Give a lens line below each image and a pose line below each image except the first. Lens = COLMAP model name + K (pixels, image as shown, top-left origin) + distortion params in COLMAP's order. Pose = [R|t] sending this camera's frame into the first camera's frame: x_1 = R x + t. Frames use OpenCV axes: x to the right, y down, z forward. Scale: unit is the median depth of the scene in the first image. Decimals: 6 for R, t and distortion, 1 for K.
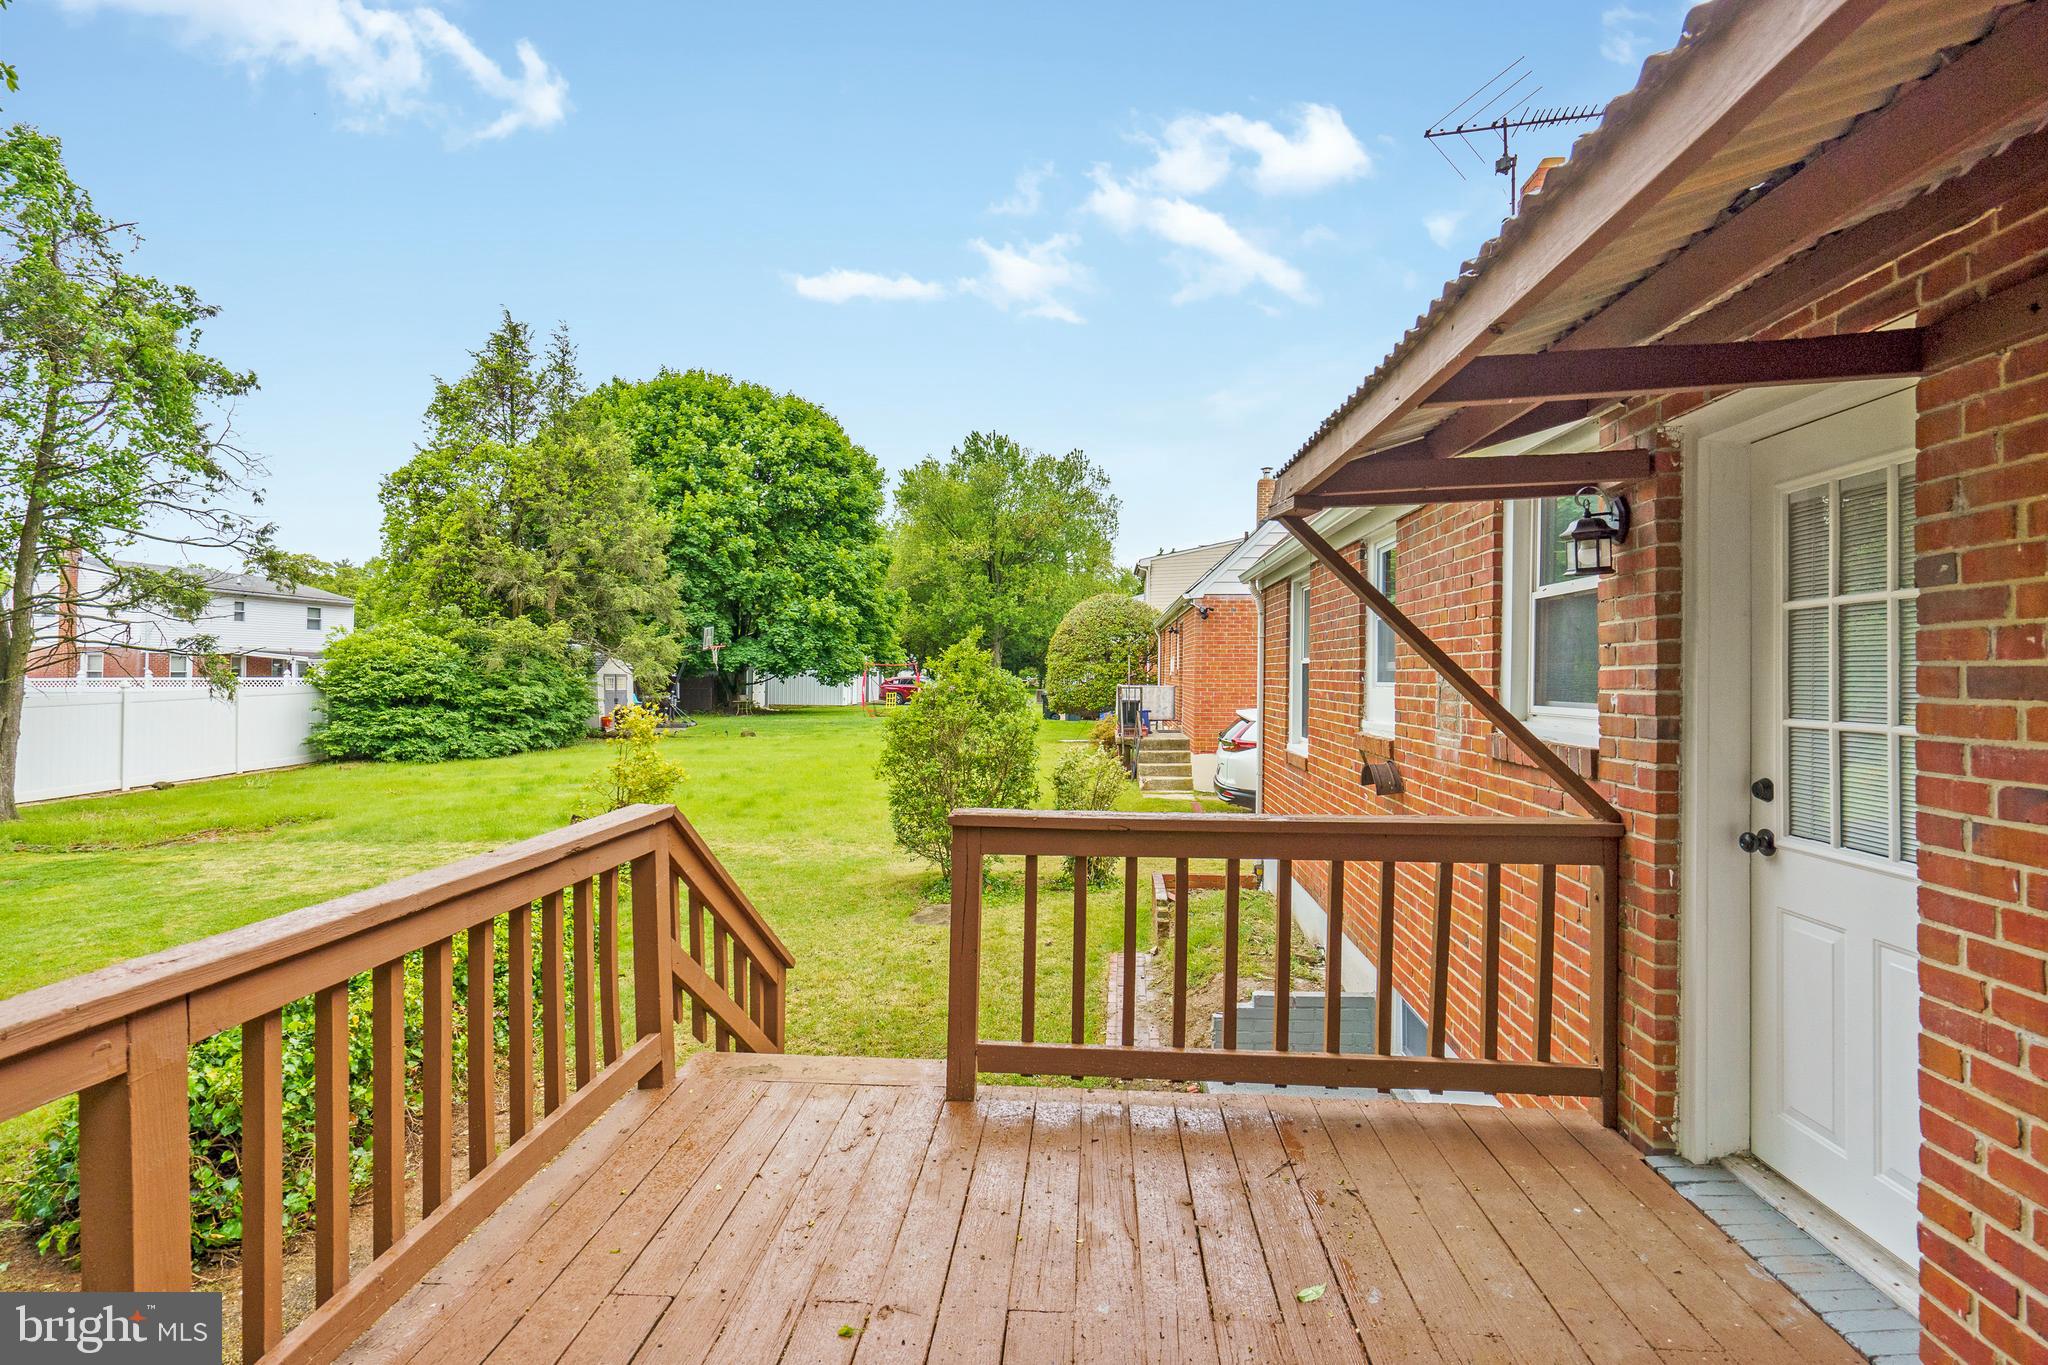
lens RADIAL K [[932.0, 0, 1023.0], [0, 932.0, 672.8], [0, 0, 1]] dist [-0.012791, 0.008861]
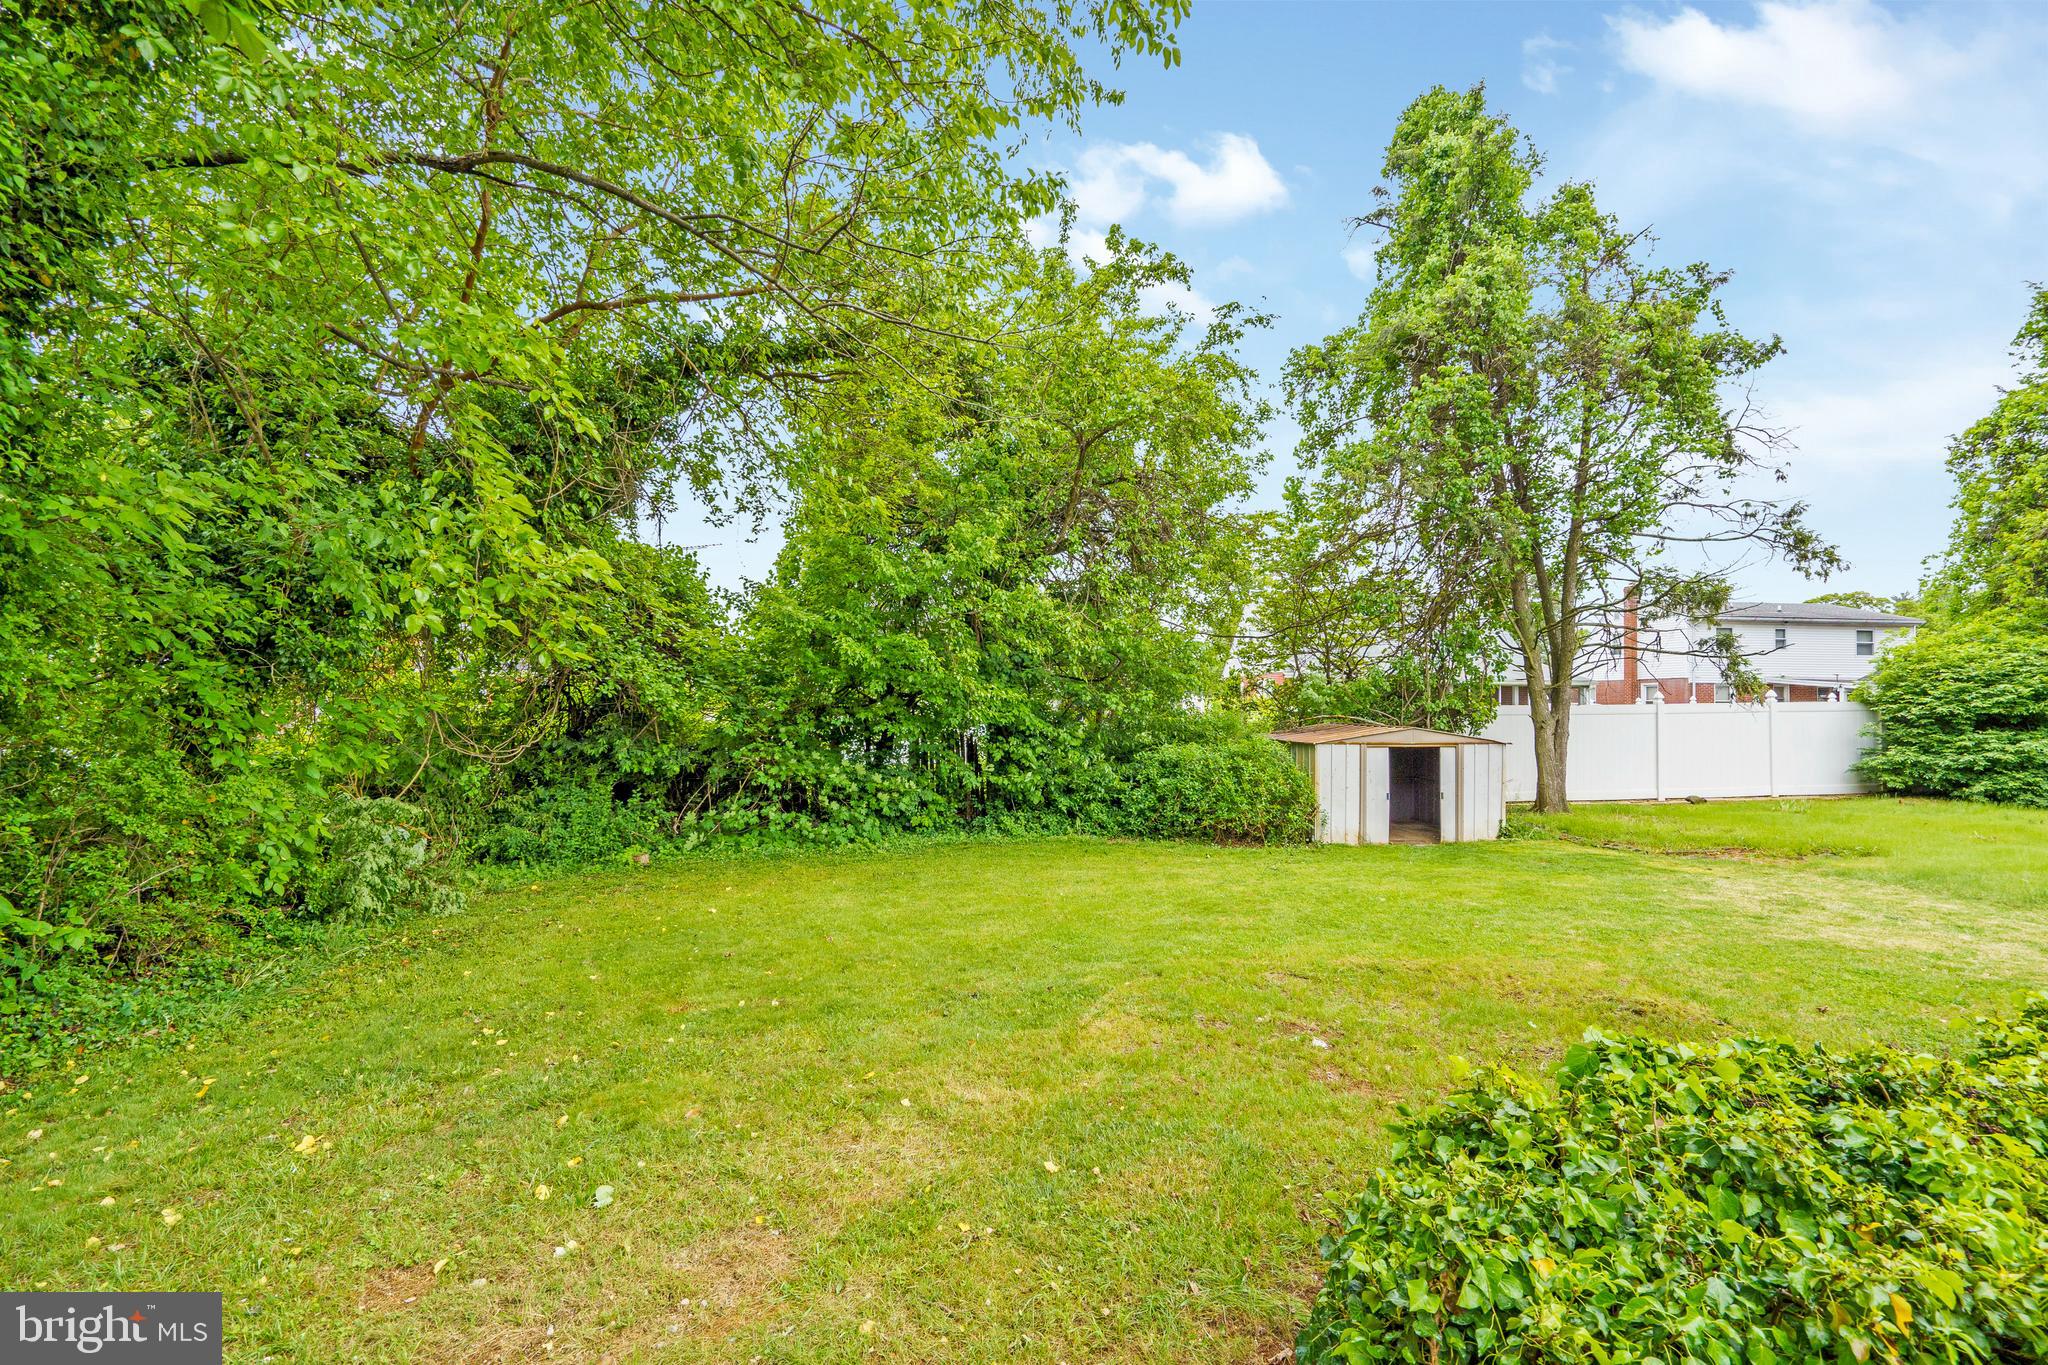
lens RADIAL K [[932.0, 0, 1023.0], [0, 932.0, 672.8], [0, 0, 1]] dist [-0.012791, 0.008861]
pose [[0.176797, -0.043576, -0.983282, -0.103718], [-0.005597, 0.998959, -0.045277, 0.038386], [0.984231, 0.013509, 0.176369, 0.148782]]
